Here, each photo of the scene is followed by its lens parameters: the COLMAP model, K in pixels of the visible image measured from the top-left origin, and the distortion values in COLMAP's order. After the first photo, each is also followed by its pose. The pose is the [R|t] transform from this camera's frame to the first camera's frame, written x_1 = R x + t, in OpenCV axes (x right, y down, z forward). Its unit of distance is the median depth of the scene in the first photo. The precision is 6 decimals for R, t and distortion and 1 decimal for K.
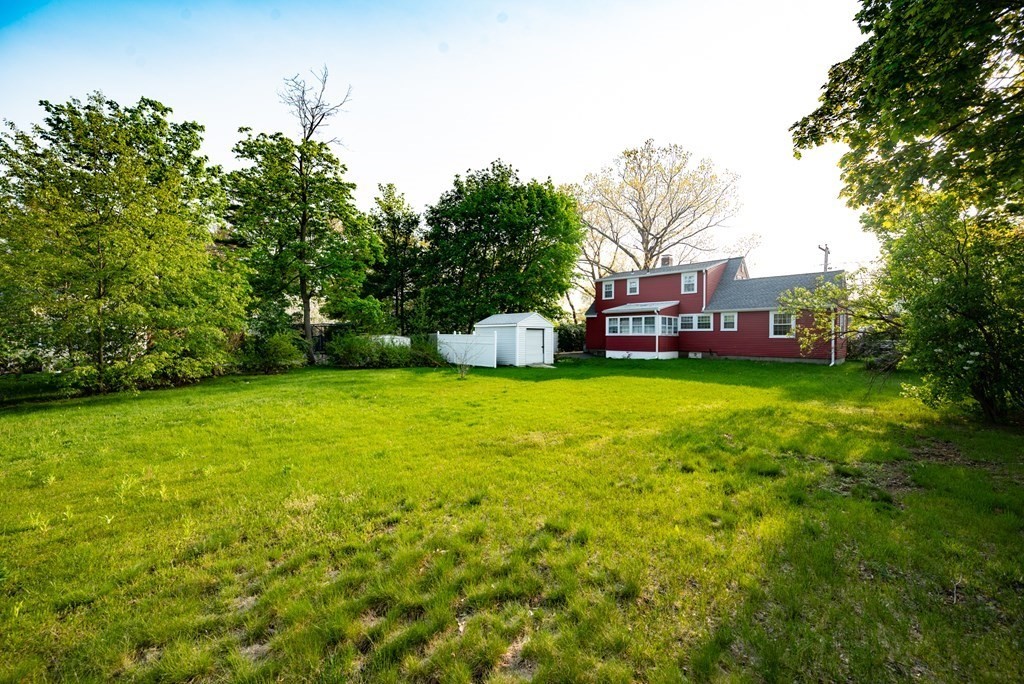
lens RADIAL K [[405.6, 0, 512.1], [0, 405.6, 341.2], [0, 0, 1]] dist [-0.001218, -0.000119]
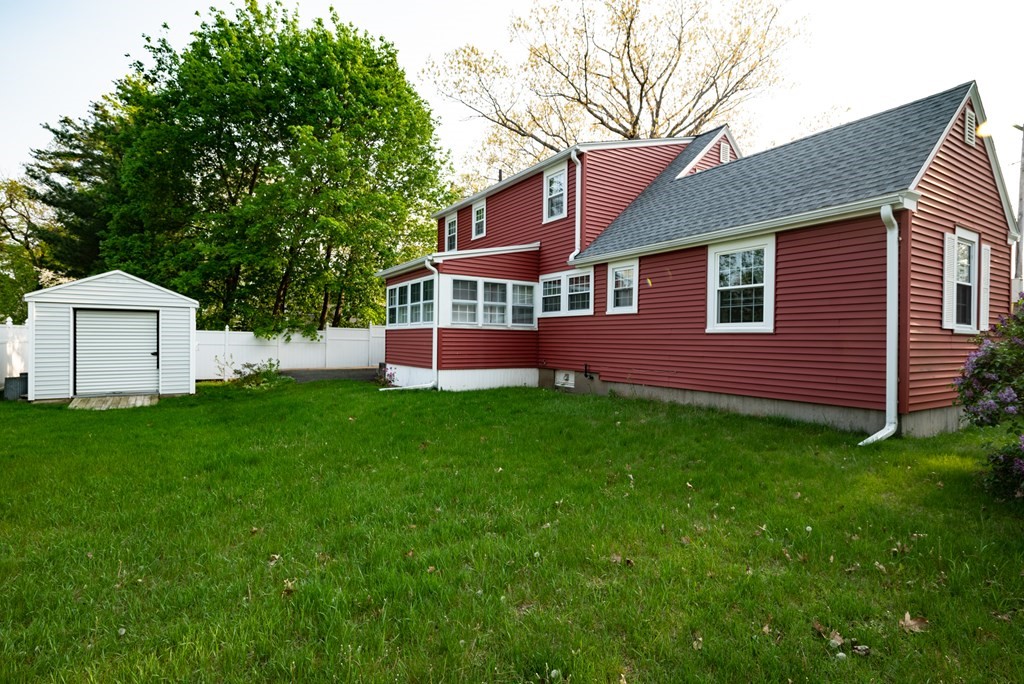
lens RADIAL K [[510.8, 0, 512.5], [0, 510.8, 341.1], [0, 0, 1]] dist [-0.002765, -0.000159]
pose [[0.978052, 0.006048, -0.208273, 0.520906], [-0.008194, 0.999922, -0.009440, 0.003264], [0.208200, 0.010940, 0.978025, 0.533910]]
